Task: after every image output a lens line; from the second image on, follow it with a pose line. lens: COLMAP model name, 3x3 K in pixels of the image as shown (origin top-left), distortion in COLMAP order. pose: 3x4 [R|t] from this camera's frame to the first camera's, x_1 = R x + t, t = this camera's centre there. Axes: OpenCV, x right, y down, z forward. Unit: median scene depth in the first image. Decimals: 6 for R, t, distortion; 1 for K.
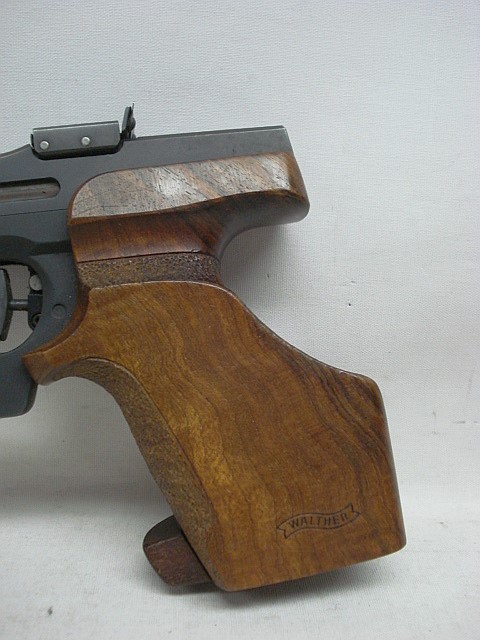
lens RADIAL K [[713.3, 0, 240.0], [0, 713.3, 320.0], [0, 0, 1]] dist [-0.091126, -0.046739]
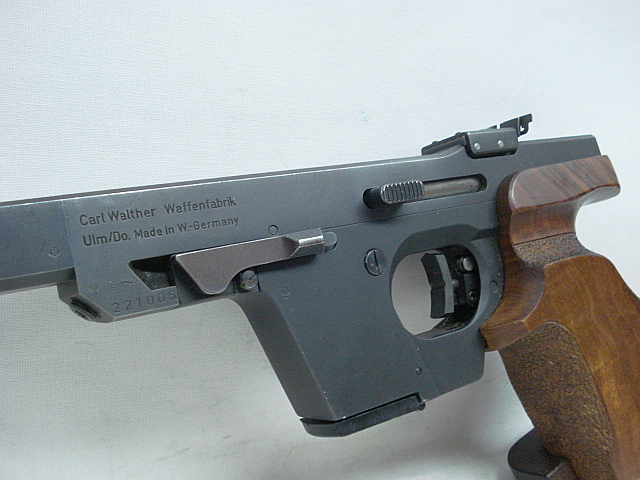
lens RADIAL K [[713.3, 0, 320.0], [0, 713.3, 240.0], [0, 0, 1]] dist [-0.091126, -0.046739]
pose [[0.888556, -0.043633, 0.456688, -1.078422], [0.081739, 0.994596, -0.064009, -0.039123], [-0.451427, 0.094205, 0.887321, 0.083366]]
